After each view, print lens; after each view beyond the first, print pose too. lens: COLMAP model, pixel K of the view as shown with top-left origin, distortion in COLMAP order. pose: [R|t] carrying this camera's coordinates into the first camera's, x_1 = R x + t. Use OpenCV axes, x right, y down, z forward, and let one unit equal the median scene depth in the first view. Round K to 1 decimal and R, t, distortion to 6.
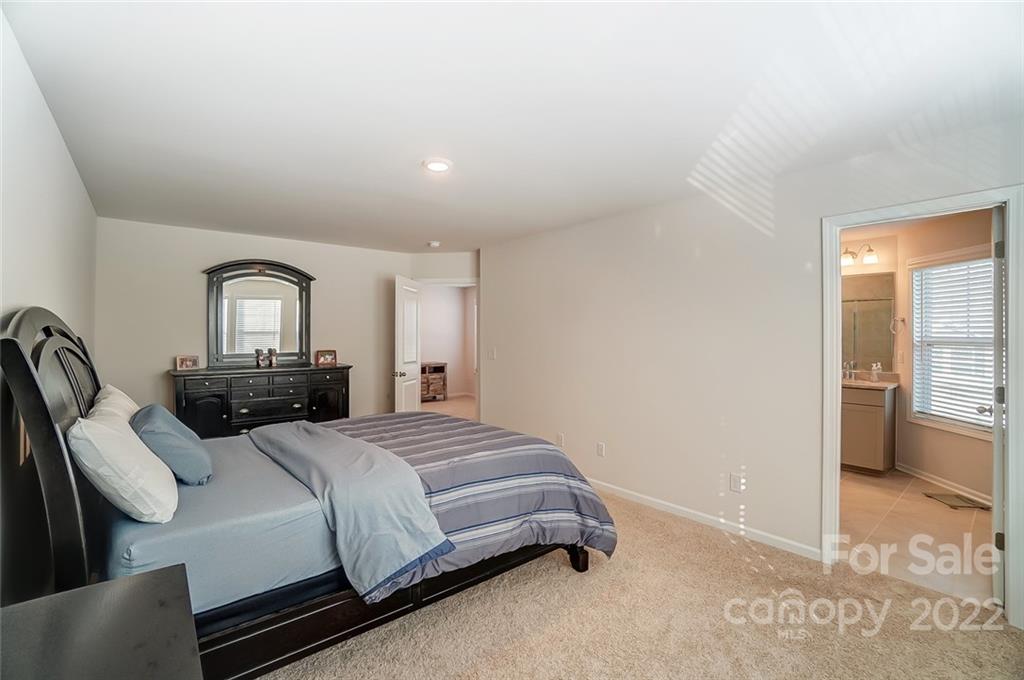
lens RADIAL K [[463.3, 0, 511.8], [0, 463.3, 335.0], [0, 0, 1]] dist [-0.023302, 0.000296]
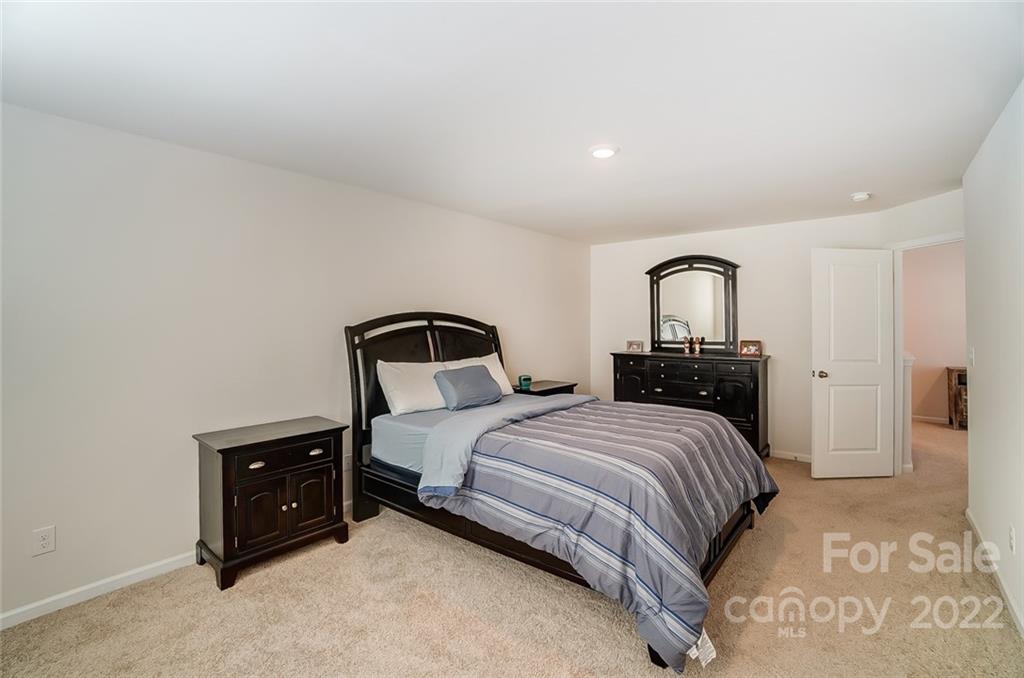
lens RADIAL K [[463.2, 0, 512.6], [0, 463.2, 324.2], [0, 0, 1]] dist [-0.021298, 0.000455]
pose [[0.189526, -0.001452, -0.981875, 0.459433], [-0.002468, 0.999995, -0.001955, 0.003181], [0.981873, 0.002793, 0.189522, 0.380881]]
